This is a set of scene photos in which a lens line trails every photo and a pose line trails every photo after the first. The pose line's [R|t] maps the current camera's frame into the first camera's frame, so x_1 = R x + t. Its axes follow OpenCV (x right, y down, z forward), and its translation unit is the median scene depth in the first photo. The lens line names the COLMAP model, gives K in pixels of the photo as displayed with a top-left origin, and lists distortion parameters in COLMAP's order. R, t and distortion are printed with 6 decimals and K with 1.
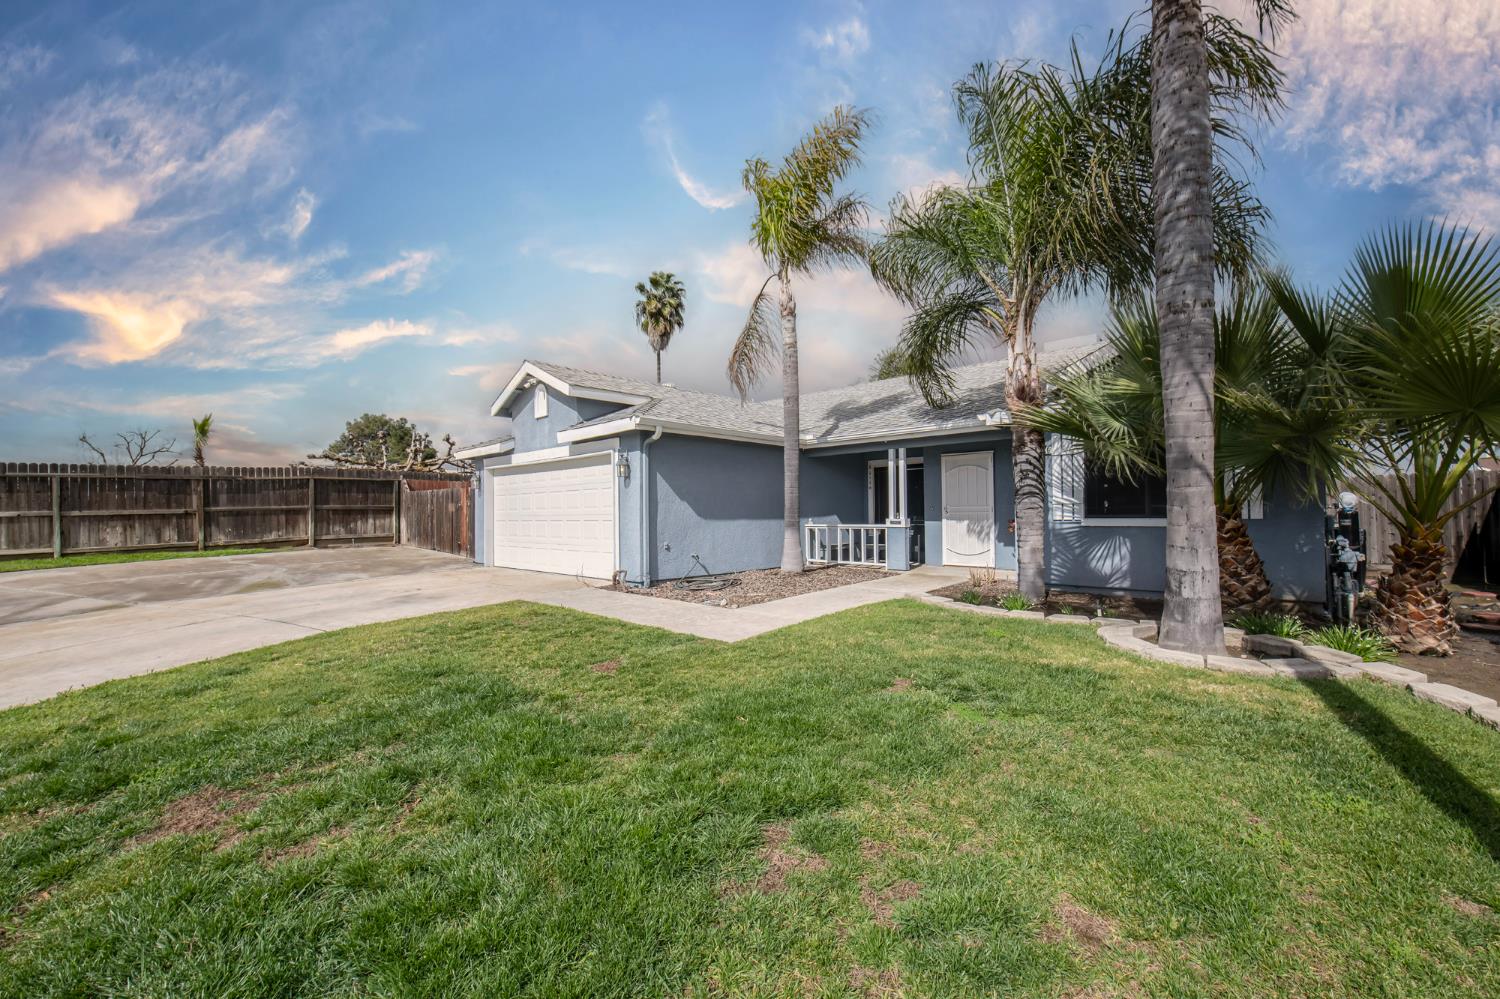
lens RADIAL K [[652.0, 0, 759.2], [0, 652.0, 508.6], [0, 0, 1]] dist [-0.017306, -0.000817]
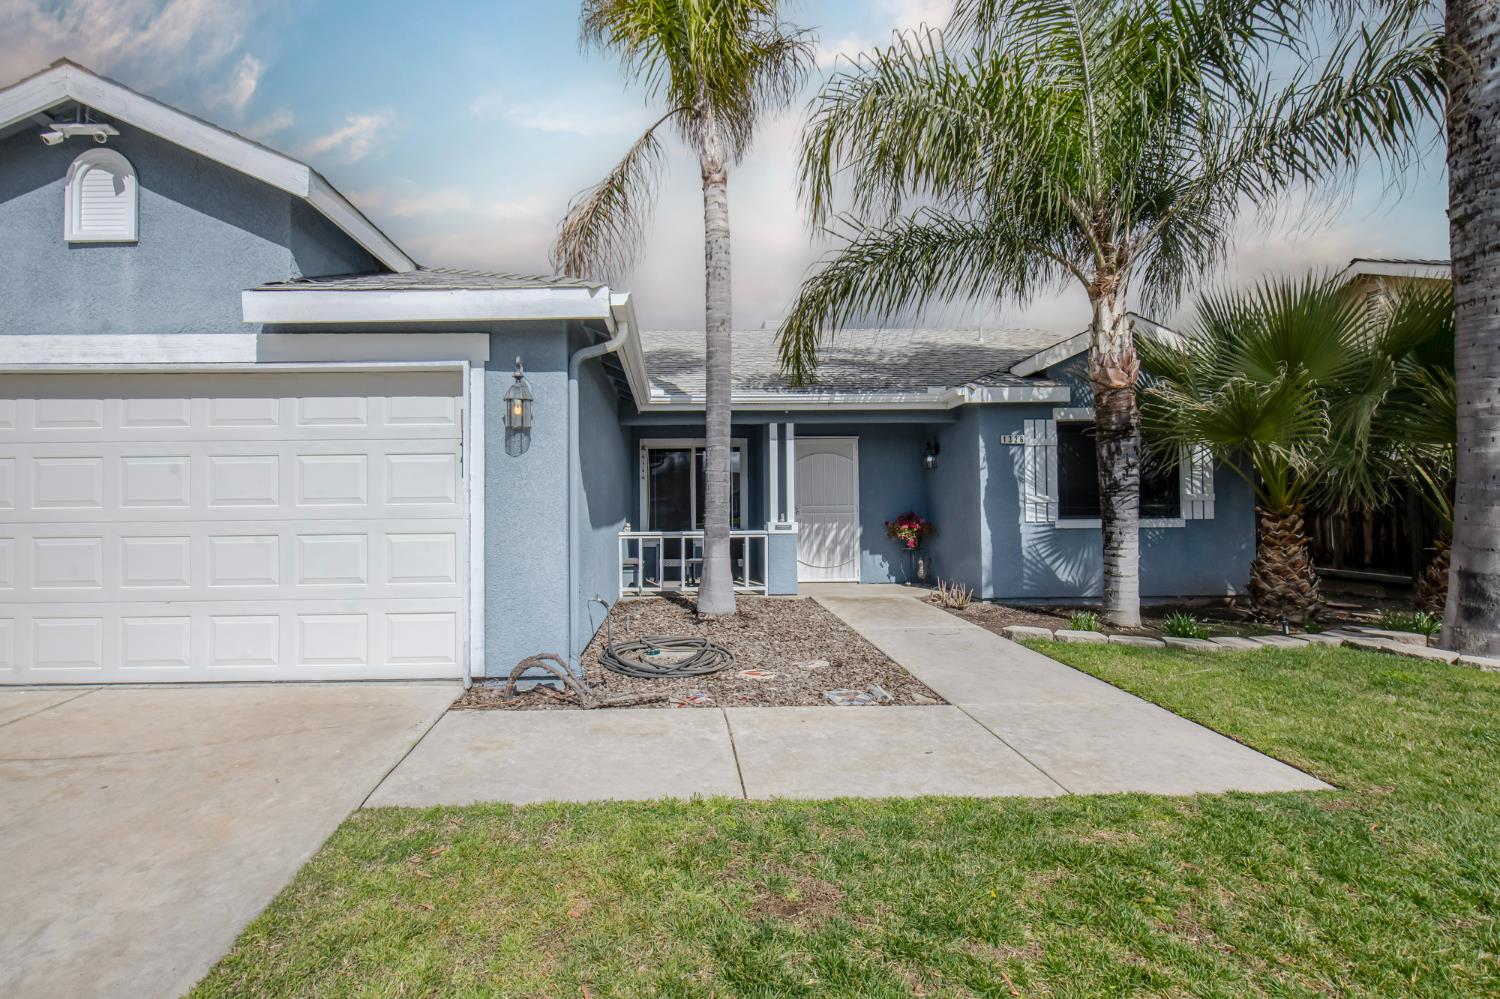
lens RADIAL K [[687.3, 0, 597.8], [0, 687.3, 501.0], [0, 0, 1]] dist [-0.000922, -0.000074]
pose [[0.698344, 0.012058, 0.715661, -0.308794], [-0.003913, 0.999907, -0.013029, 0.002084], [-0.715752, 0.006298, 0.698326, 0.413742]]
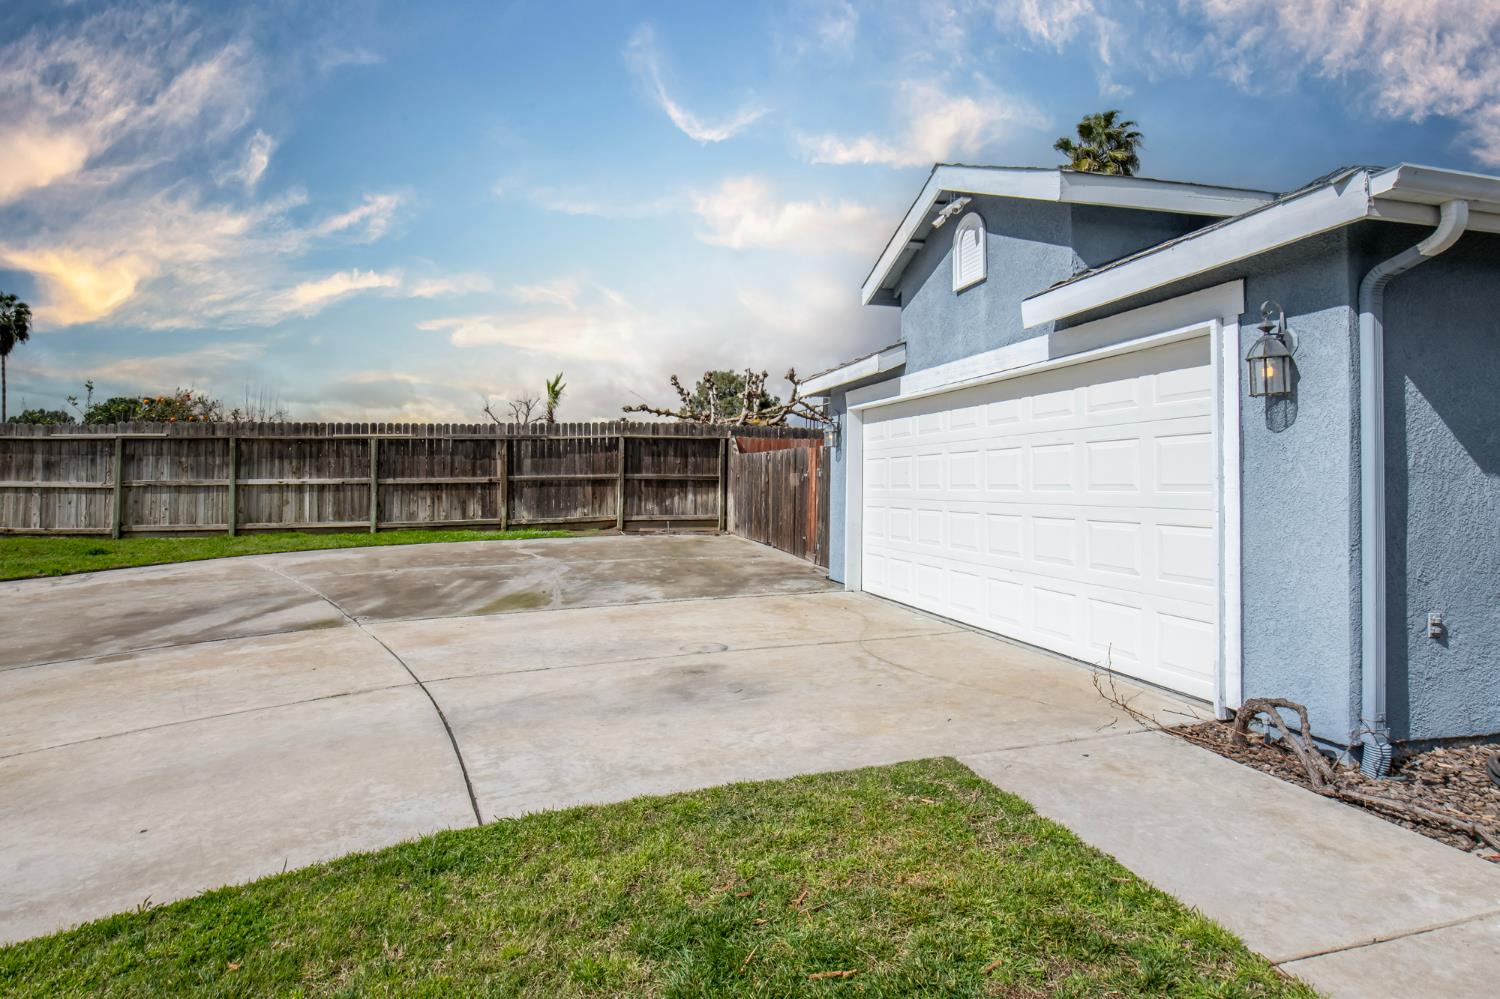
lens RADIAL K [[748.5, 0, 757.8], [0, 748.5, 474.2], [0, 0, 1]] dist [-0.001060, -0.000146]
pose [[0.876376, 0.008315, -0.481556, -0.158810], [-0.010823, 0.999938, -0.002430, -0.004428], [0.481506, 0.007342, 0.876412, 0.354218]]
